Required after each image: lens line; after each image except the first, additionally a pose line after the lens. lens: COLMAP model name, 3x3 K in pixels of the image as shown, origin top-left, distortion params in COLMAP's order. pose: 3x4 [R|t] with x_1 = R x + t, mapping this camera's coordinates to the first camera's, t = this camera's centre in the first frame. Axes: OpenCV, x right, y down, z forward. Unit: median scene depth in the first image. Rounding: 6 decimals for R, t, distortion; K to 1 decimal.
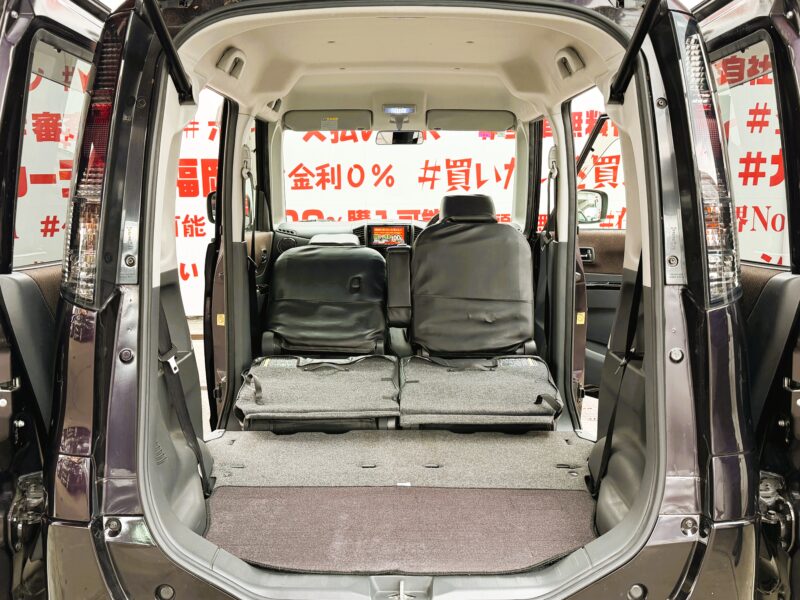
lens RADIAL K [[868.8, 0, 400.0], [0, 868.8, 300.0], [0, 0, 1]] dist [0.210506, -0.549354]
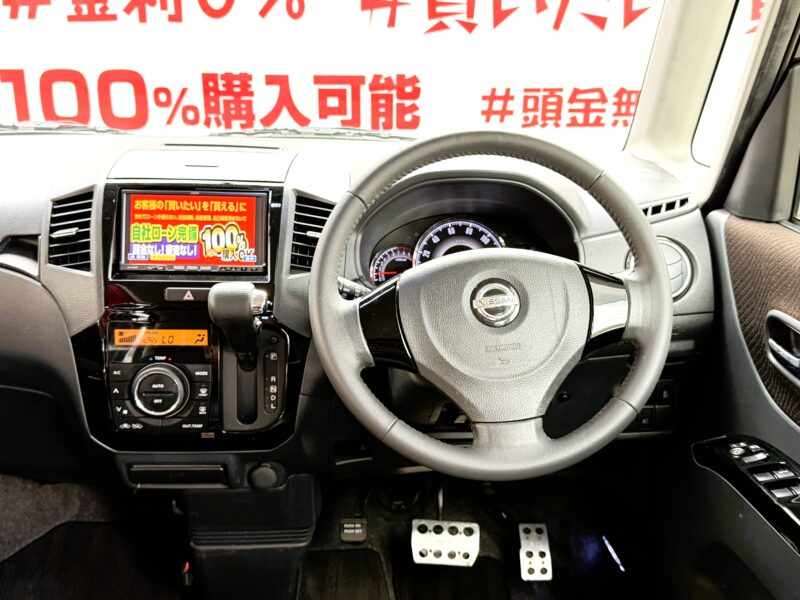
lens RADIAL K [[868.8, 0, 400.0], [0, 868.8, 300.0], [0, 0, 1]] dist [0.210506, -0.549354]
pose [[0.999467, 0.009452, 0.031232, 0.028531], [-0.015010, 0.983027, 0.182844, -0.073273], [-0.028974, -0.183215, 0.982646, 0.536517]]
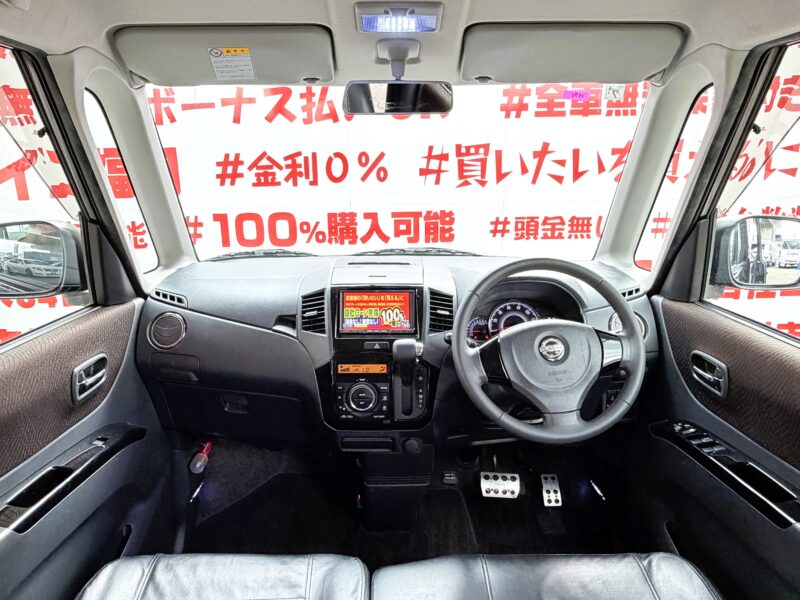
lens RADIAL K [[563.0, 0, 386.7], [0, 563.0, 297.2], [0, 0, 1]] dist [-0.002553, 0.000662]
pose [[0.999944, -0.003891, -0.009885, -0.002962], [0.004926, 0.994258, 0.106898, -0.082291], [0.009412, -0.106940, 0.994221, 0.502219]]
